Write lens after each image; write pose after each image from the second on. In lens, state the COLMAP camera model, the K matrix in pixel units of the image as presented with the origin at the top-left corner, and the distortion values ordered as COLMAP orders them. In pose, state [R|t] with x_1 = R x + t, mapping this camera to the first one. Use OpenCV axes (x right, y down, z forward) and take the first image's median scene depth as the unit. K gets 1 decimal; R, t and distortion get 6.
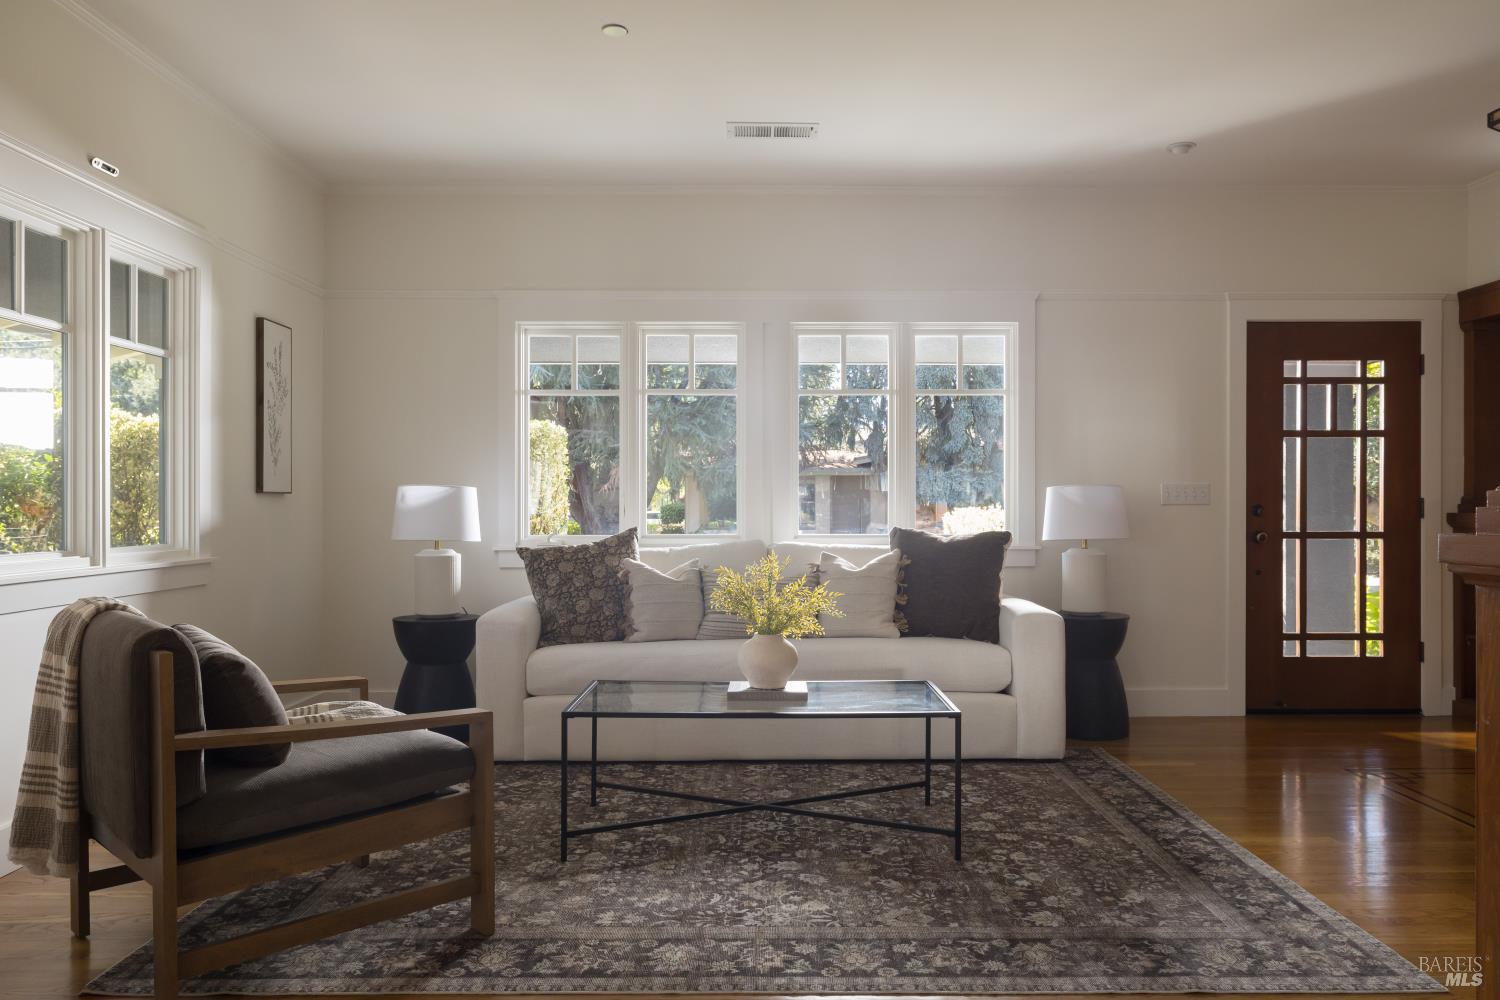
lens RADIAL K [[1066.6, 0, 759.5], [0, 1066.6, 487.3], [0, 0, 1]] dist [0.003049, -0.001080]
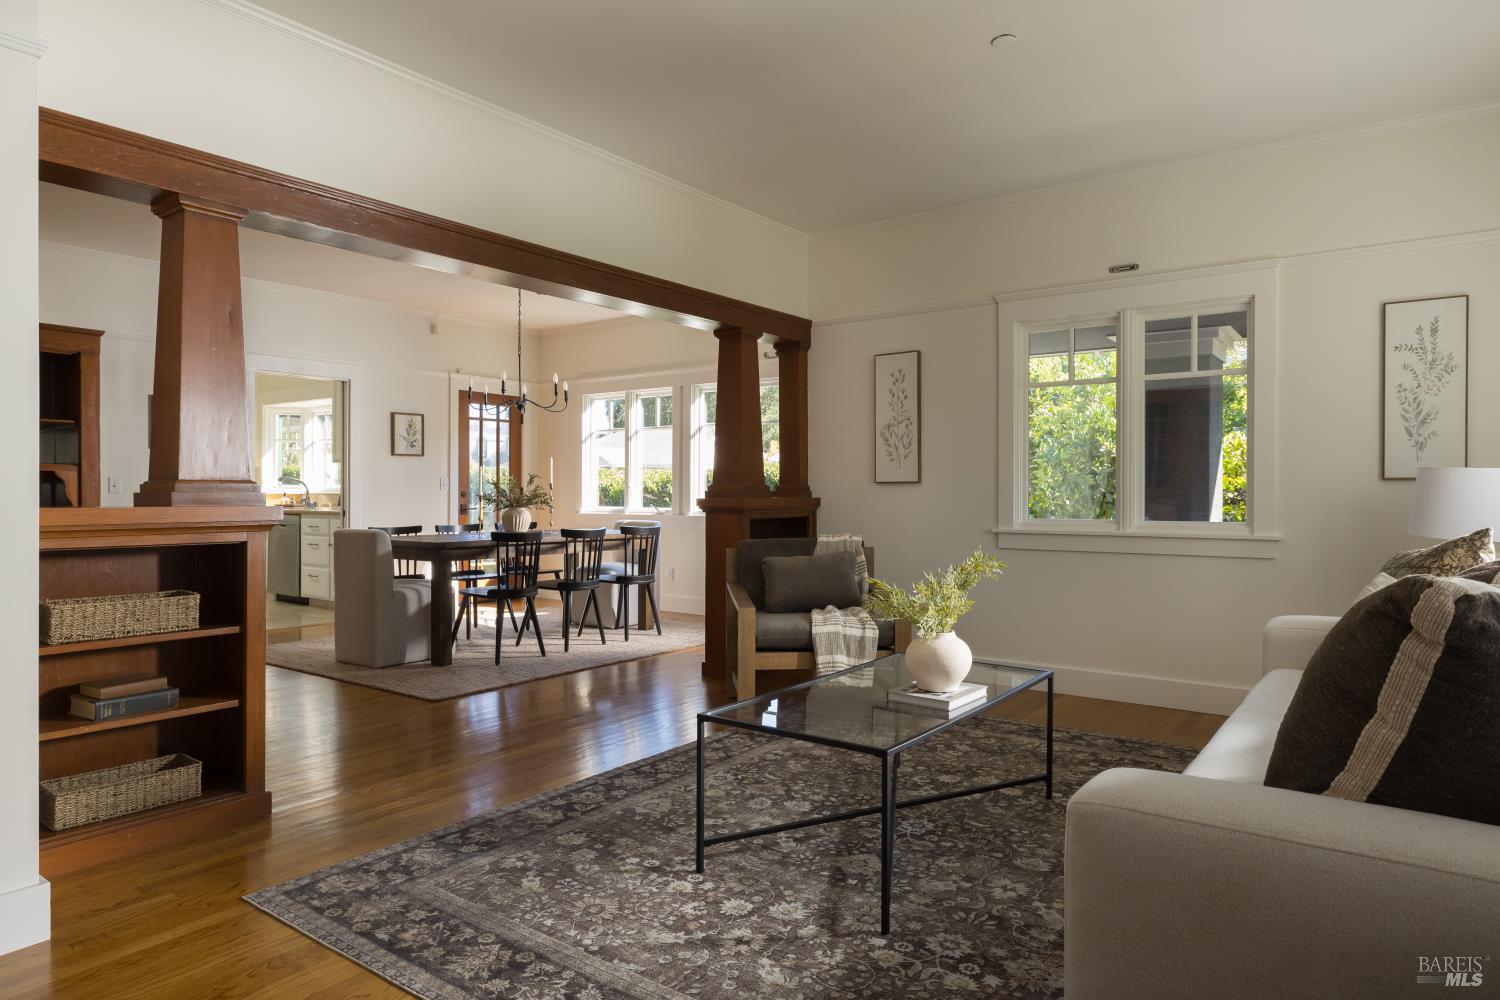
lens RADIAL K [[895.5, 0, 751.3], [0, 895.5, 503.3], [0, 0, 1]] dist [-0.005927, -0.000139]
pose [[-0.593009, 0.009172, -0.805143, 0.557142], [0.012321, 0.999921, 0.002317, 0.018897], [0.805101, -0.008546, -0.593076, 1.032447]]
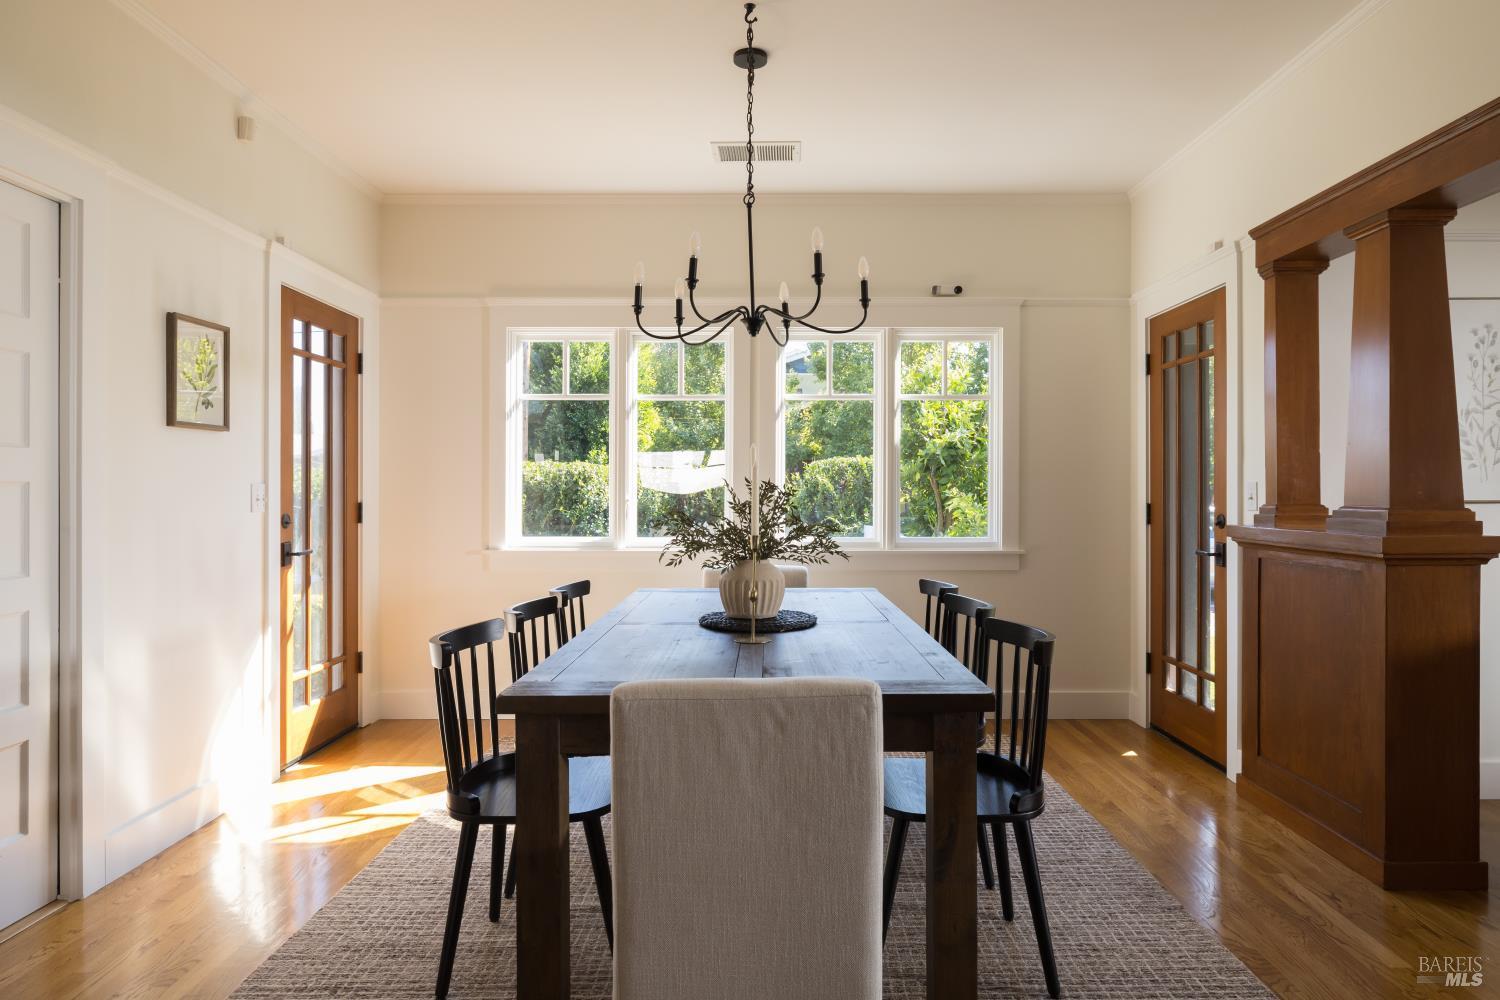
lens RADIAL K [[895.5, 0, 764.9], [0, 895.5, 507.8], [0, 0, 1]] dist [-0.005927, -0.000139]
pose [[0.004171, 0.019690, -0.999797, 0.251171], [0.016994, 0.999660, 0.019758, -0.021723], [0.999847, -0.017073, 0.003835, -0.085393]]
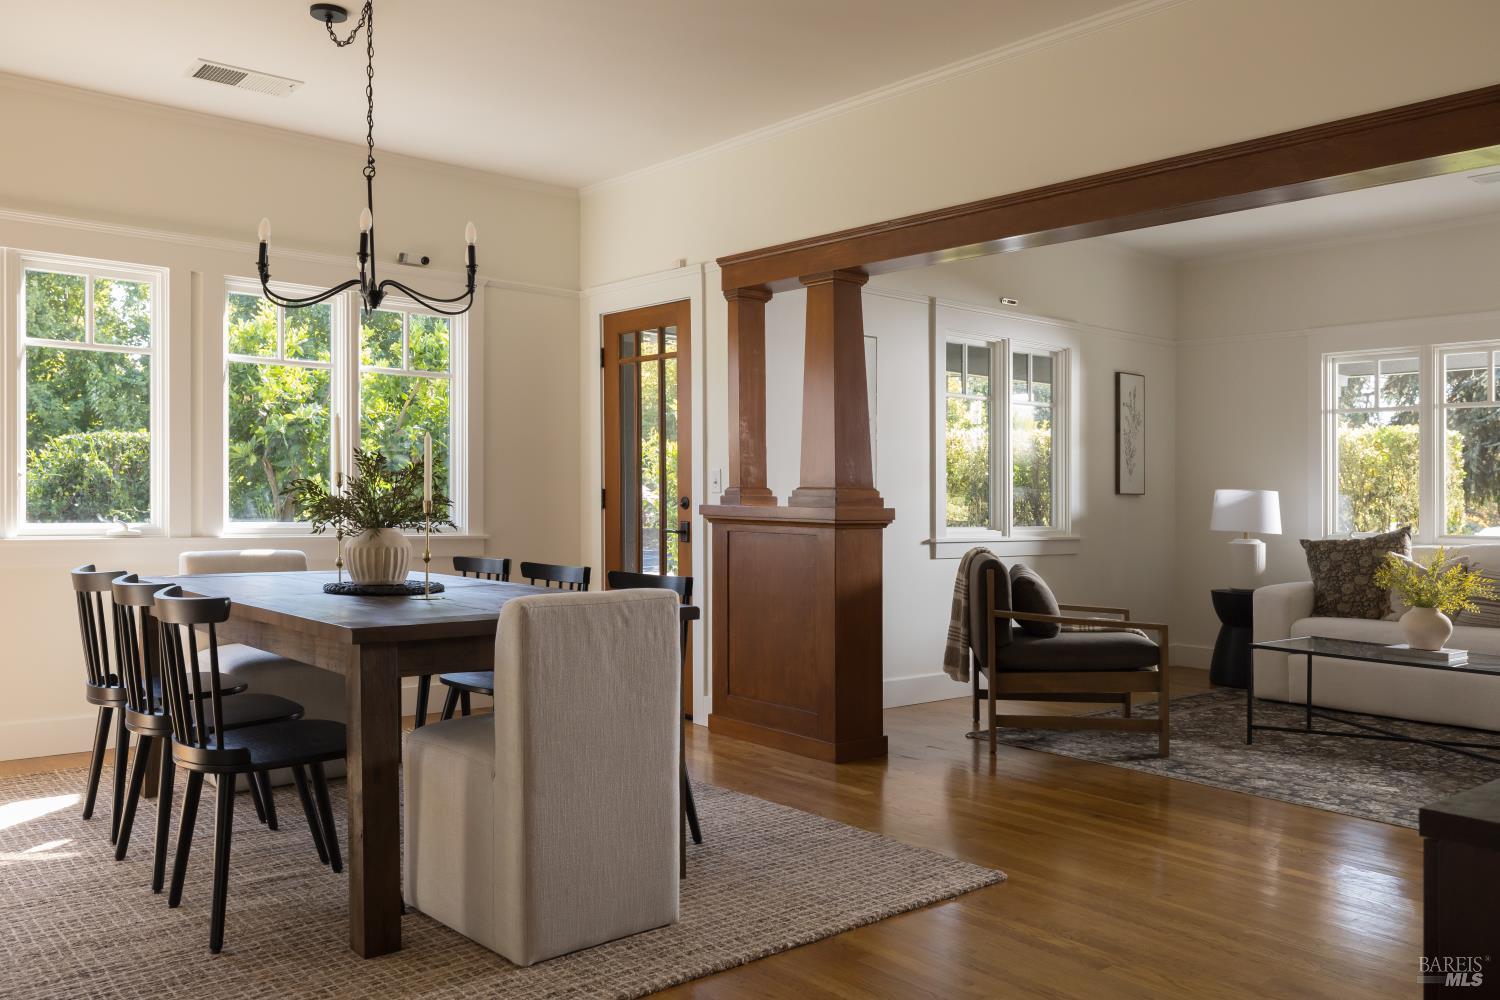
lens RADIAL K [[1193.3, 0, 743.4], [0, 1193.3, 488.9], [0, 0, 1]] dist [-0.011568, -0.004131]
pose [[0.647258, 0.005803, -0.762249, 0.425971], [-0.003547, 0.999983, 0.004601, -0.007266], [0.762262, -0.000274, 0.647268, -0.418146]]
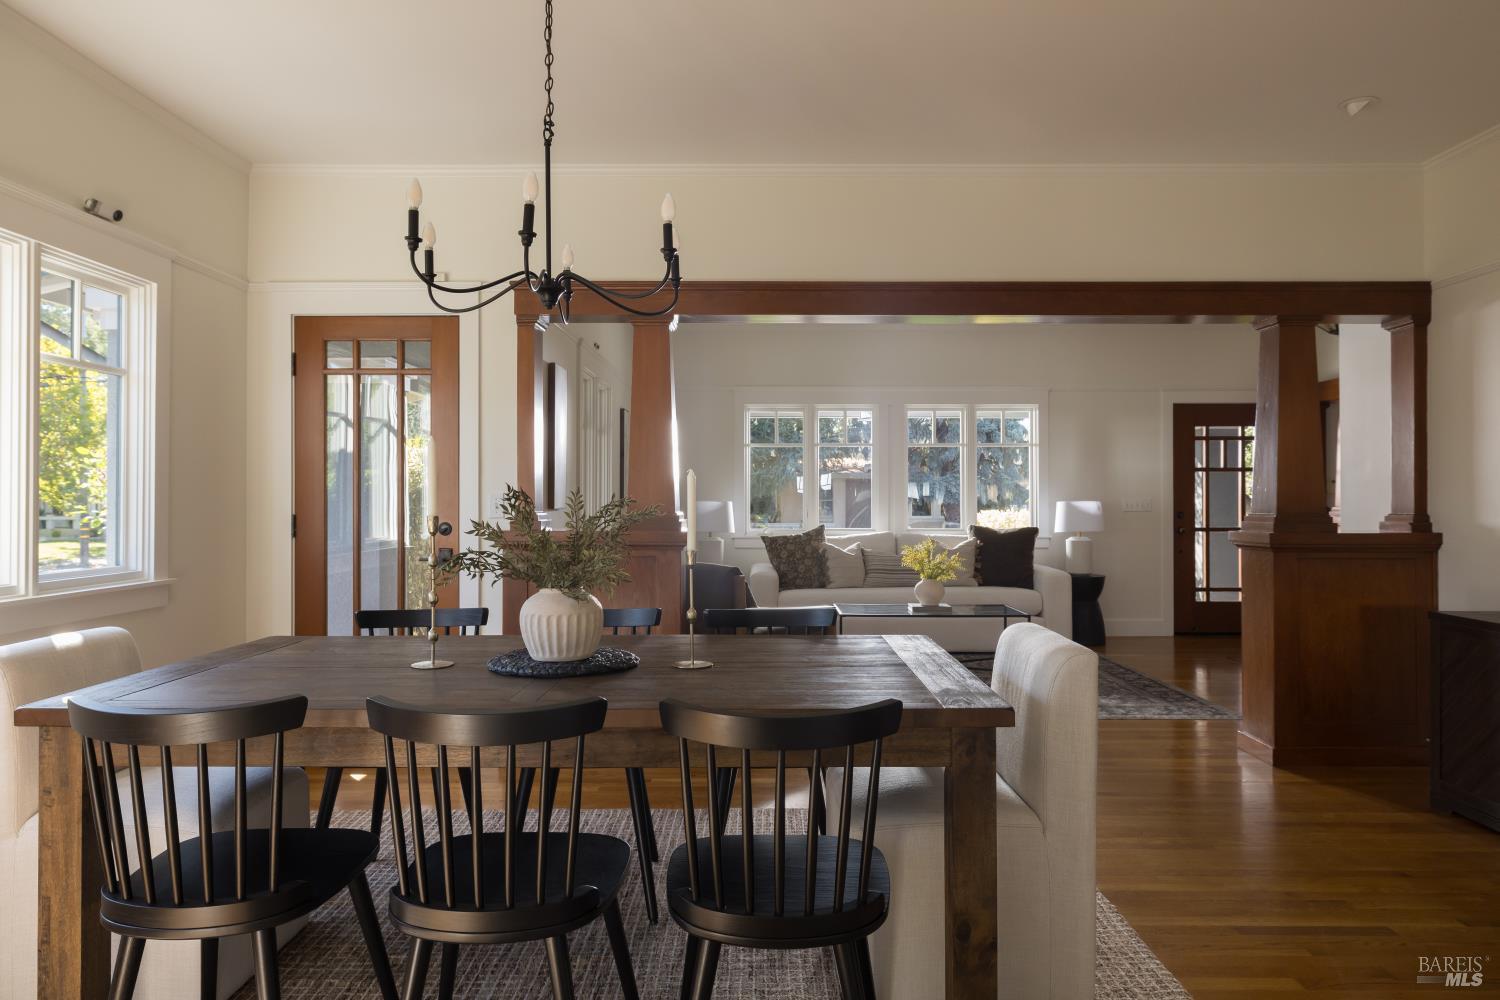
lens RADIAL K [[943.2, 0, 750.9], [0, 943.2, 474.1], [0, 0, 1]] dist [0.019003, -0.000195]
pose [[0.999981, 0.000353, -0.006229, -0.240004], [-0.000422, 0.999939, -0.011069, -0.030276], [0.006225, 0.011072, 0.999919, -0.593302]]
